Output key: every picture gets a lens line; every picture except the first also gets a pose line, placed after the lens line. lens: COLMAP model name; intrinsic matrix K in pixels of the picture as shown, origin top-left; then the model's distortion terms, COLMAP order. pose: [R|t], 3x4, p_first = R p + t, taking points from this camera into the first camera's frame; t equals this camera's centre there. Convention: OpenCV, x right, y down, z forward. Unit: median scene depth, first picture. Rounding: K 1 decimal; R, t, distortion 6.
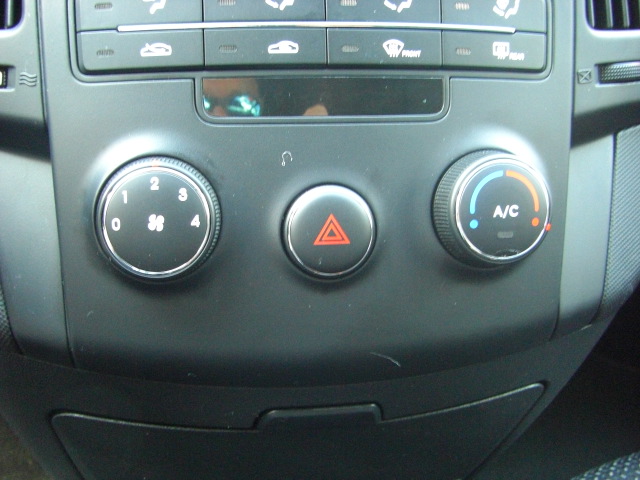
lens RADIAL K [[719.0, 0, 297.4], [0, 719.0, 271.7], [0, 0, 1]] dist [-0.212315, 0.248977]
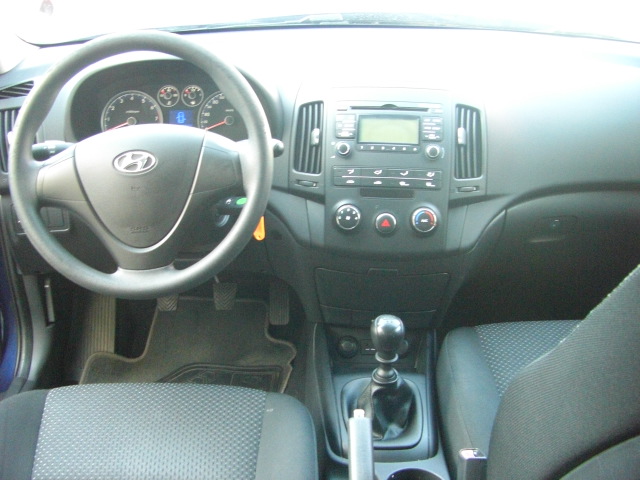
lens RADIAL K [[719.0, 0, 297.4], [0, 719.0, 271.7], [0, 0, 1]] dist [-0.212315, 0.248977]
pose [[0.971325, 0.071944, -0.226608, 0.557274], [-0.089800, 0.993533, -0.069487, 0.617954], [0.220143, 0.087844, 0.971504, -3.517462]]
